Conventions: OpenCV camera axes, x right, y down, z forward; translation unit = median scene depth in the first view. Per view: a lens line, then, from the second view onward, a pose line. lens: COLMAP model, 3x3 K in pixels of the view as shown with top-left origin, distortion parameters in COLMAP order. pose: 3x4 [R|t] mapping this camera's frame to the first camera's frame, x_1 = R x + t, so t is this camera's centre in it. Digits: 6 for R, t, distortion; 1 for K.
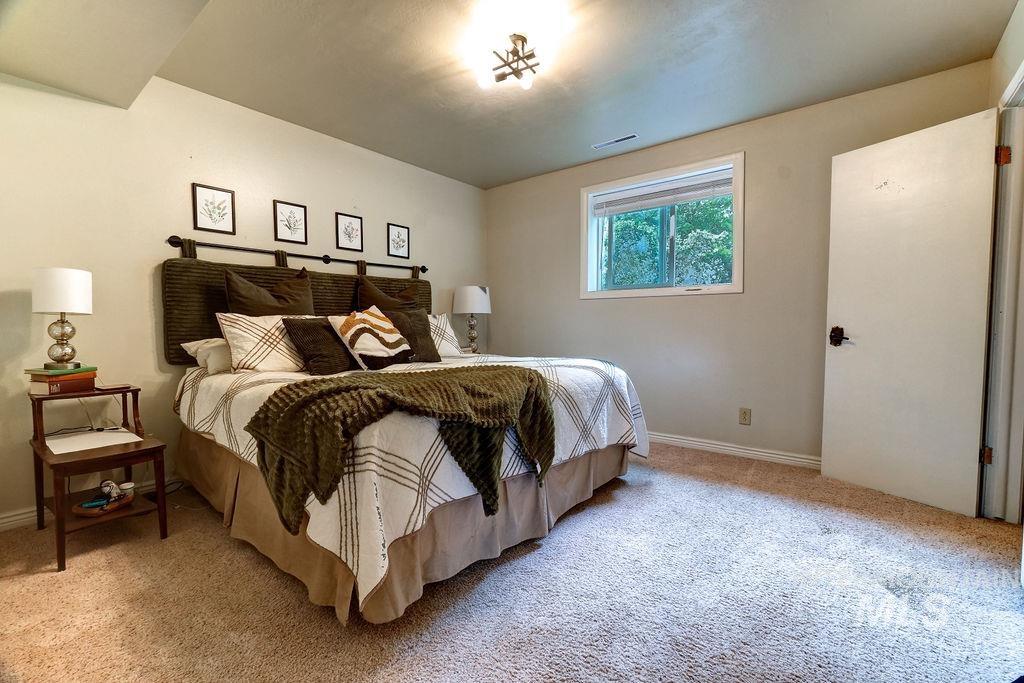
lens RADIAL K [[439.1, 0, 501.4], [0, 439.1, 344.0], [0, 0, 1]] dist [0.000650, -0.000098]
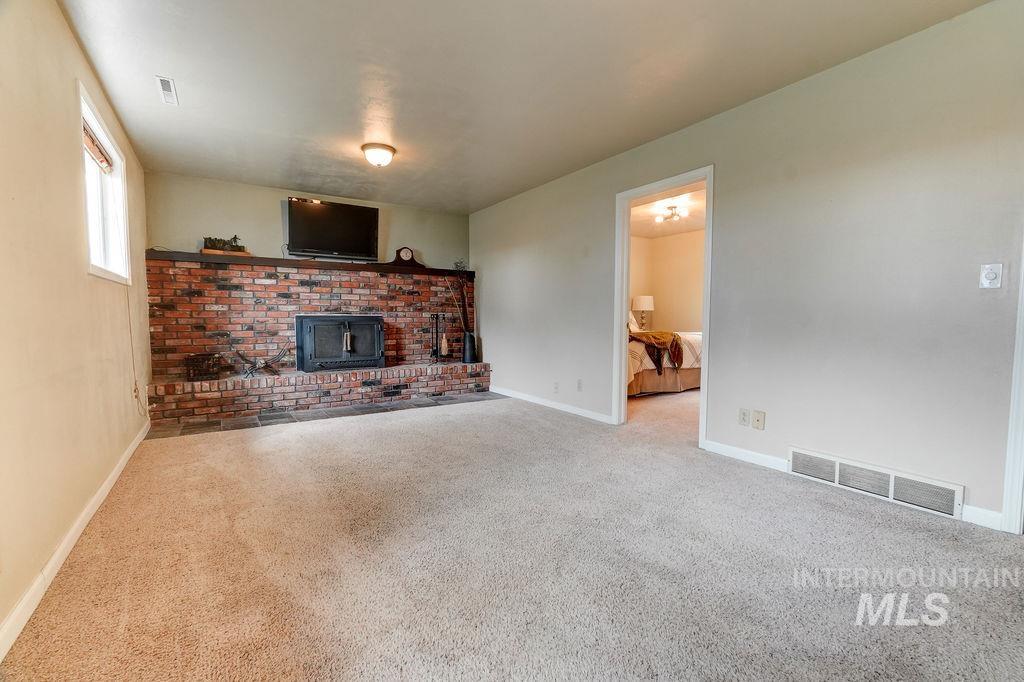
lens RADIAL K [[442.1, 0, 512.0], [0, 442.1, 341.0], [0, 0, 1]] dist [-0.000132, -0.000031]
pose [[0.955691, 0.022066, -0.293543, -0.072504], [-0.018547, 0.999719, 0.014766, 0.067093], [0.293786, -0.008667, 0.955832, -1.515262]]
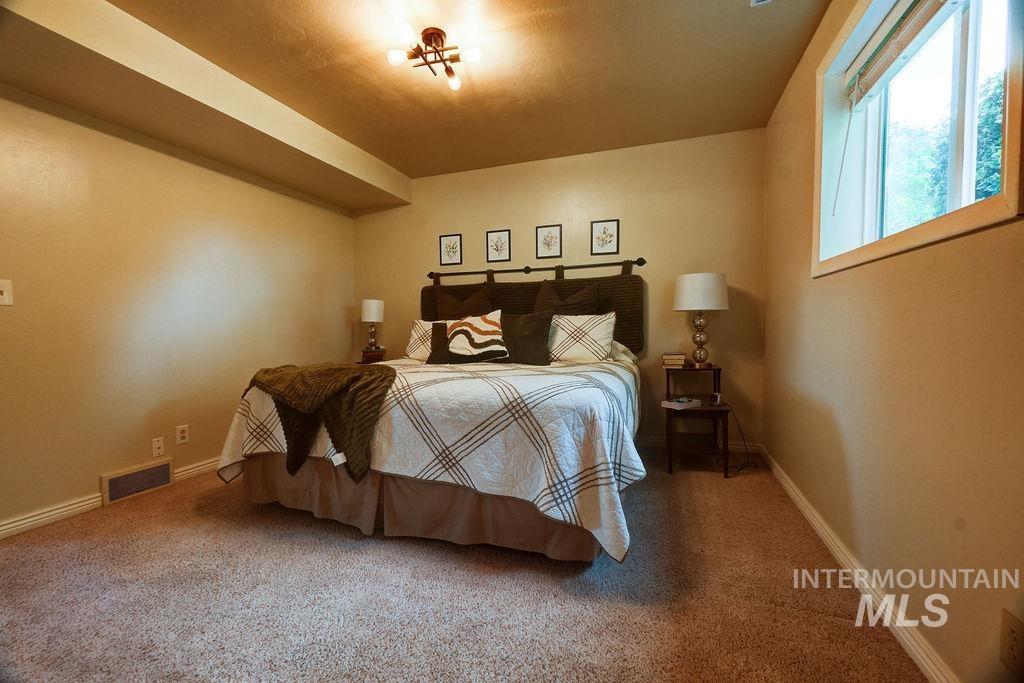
lens RADIAL K [[439.1, 0, 501.4], [0, 439.1, 344.0], [0, 0, 1]] dist [0.000650, -0.000098]
pose [[0.326071, 0.038841, -0.944547, 0.877155], [-0.034629, 0.998976, 0.029125, -0.037506], [0.944711, 0.023212, 0.327082, 0.722203]]
